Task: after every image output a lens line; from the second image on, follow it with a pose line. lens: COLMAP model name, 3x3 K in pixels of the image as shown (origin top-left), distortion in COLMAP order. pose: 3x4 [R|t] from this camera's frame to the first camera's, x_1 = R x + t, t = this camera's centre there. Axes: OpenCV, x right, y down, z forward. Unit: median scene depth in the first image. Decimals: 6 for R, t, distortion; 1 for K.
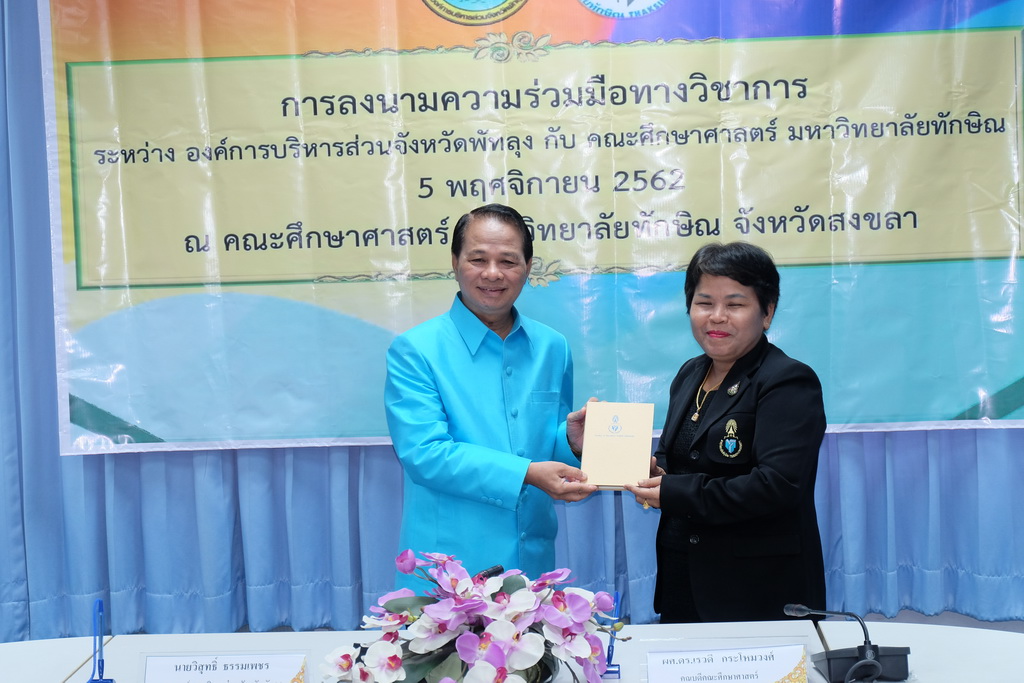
lens RADIAL K [[2182.9, 0, 560.9], [0, 2182.9, 326.2], [0, 0, 1]] dist [0.064412, 0.000000]
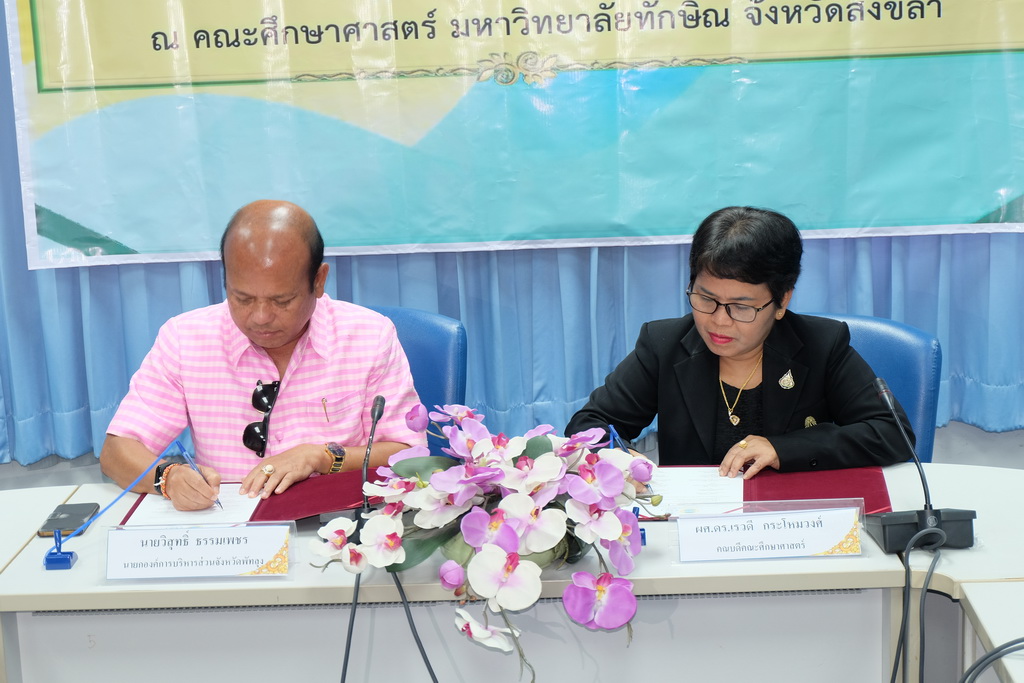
lens RADIAL K [[1859.4, 0, 554.0], [0, 1859.4, 326.6], [0, 0, 1]] dist [-0.033121, 0.000000]
pose [[0.999765, -0.011839, 0.018139, -0.017240], [0.009347, 0.991230, 0.131814, -0.019916], [-0.019540, -0.131614, 0.991108, 0.202580]]
